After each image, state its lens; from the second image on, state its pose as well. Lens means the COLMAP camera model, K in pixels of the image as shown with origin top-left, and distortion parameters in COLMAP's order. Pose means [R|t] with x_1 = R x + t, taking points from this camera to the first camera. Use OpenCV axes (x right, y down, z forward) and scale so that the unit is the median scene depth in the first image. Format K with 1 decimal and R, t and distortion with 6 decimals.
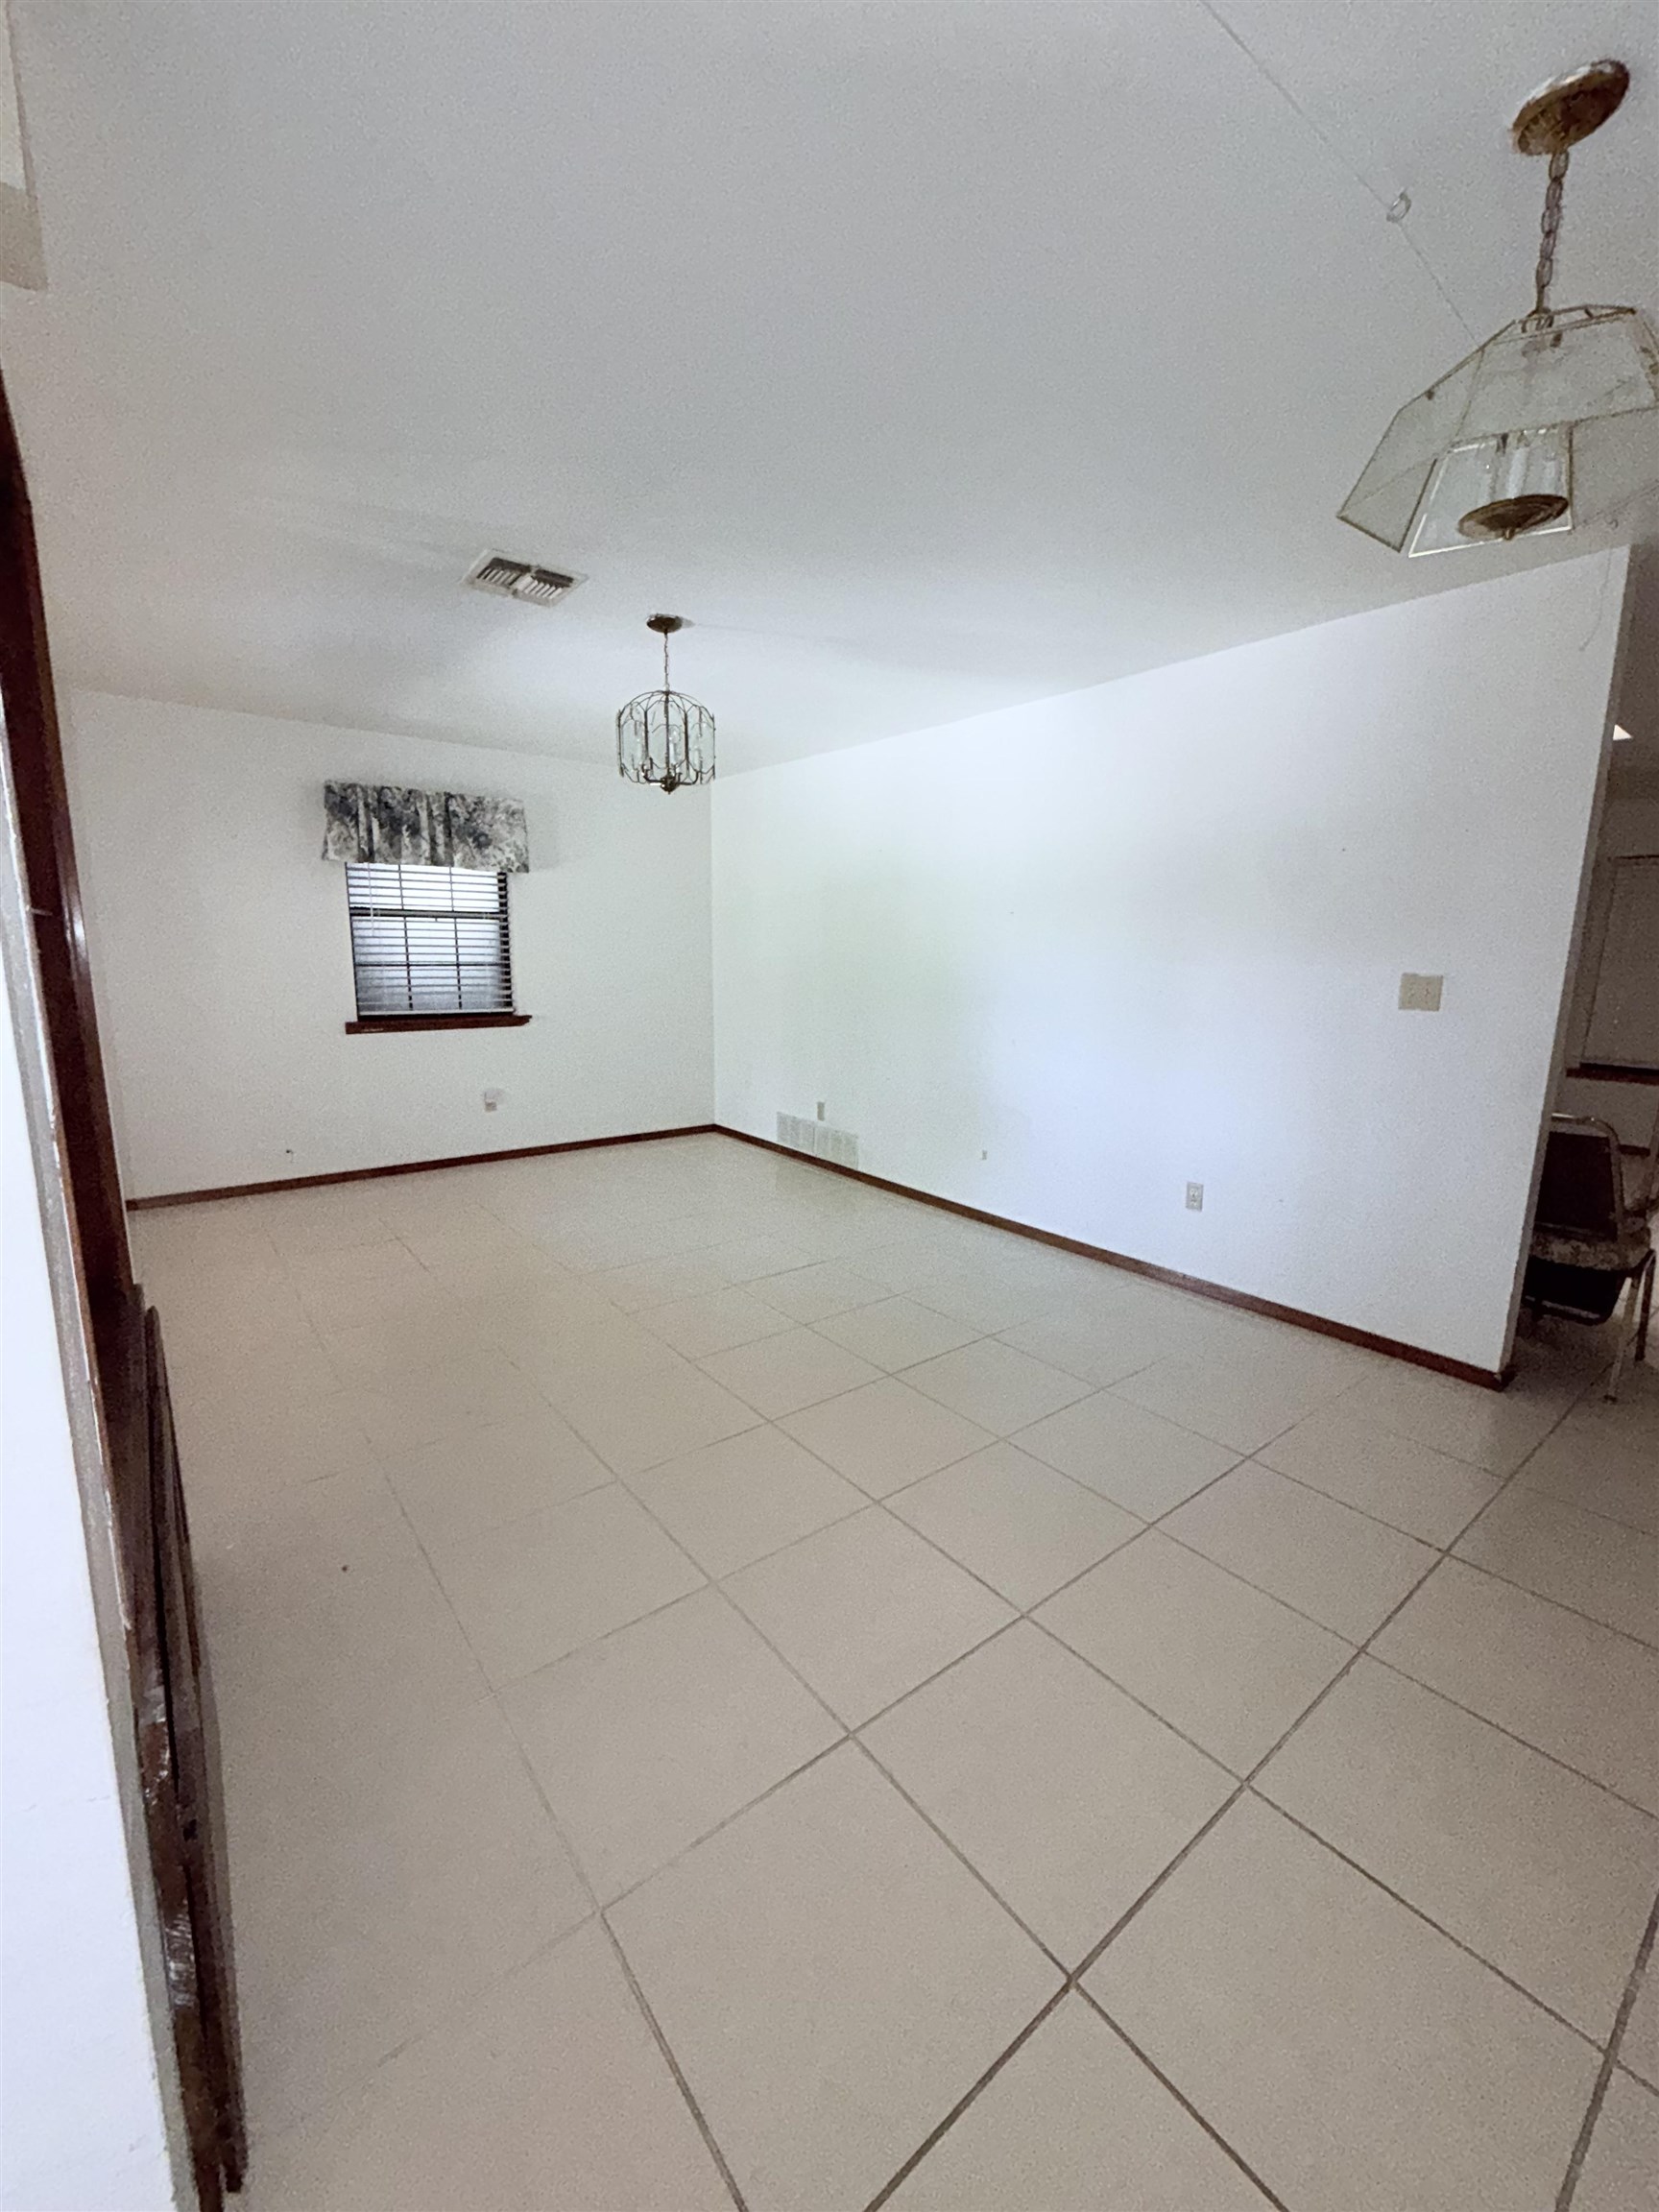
lens RADIAL K [[887.7, 0, 830.2], [0, 887.7, 1103.5], [0, 0, 1]] dist [0.001295, 0.000197]
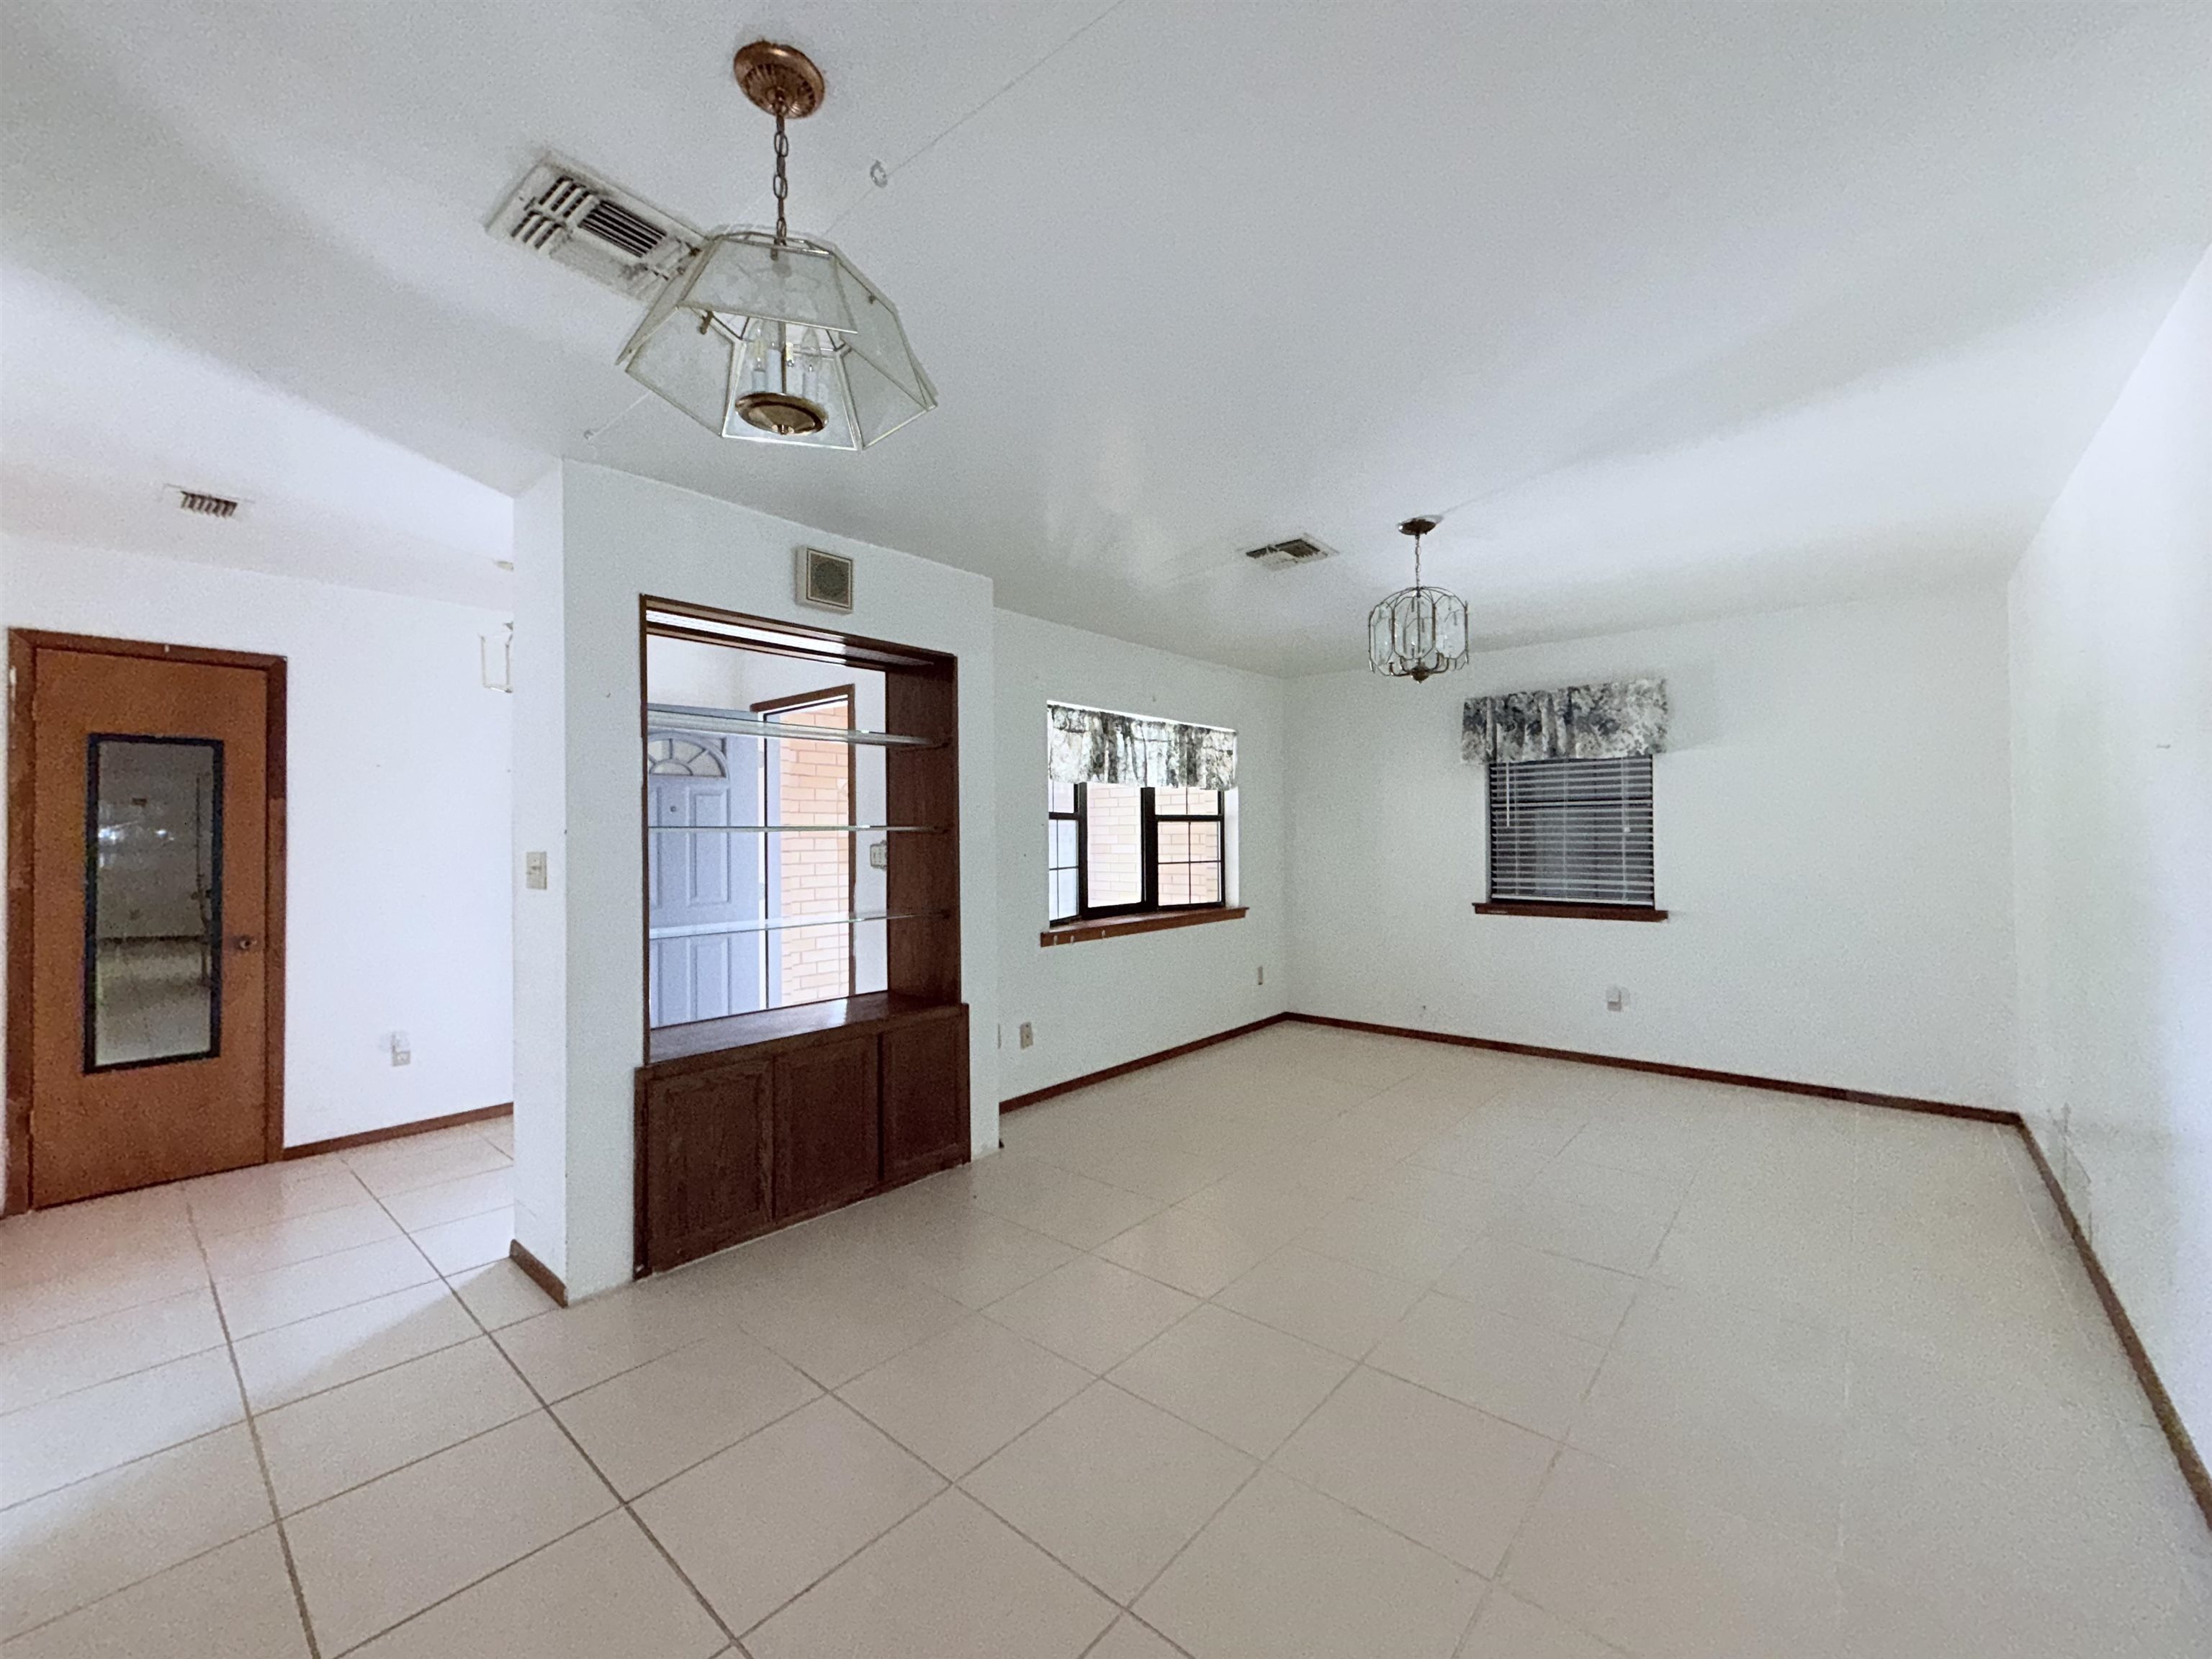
lens RADIAL K [[887.7, 0, 1104.3], [0, 887.7, 830.0], [0, 0, 1]] dist [0.001295, 0.000197]
pose [[0.185722, -0.019548, -0.982408, 0.469998], [-0.159120, 0.986007, -0.049701, -0.051041], [0.969633, 0.165551, 0.180012, 0.321481]]
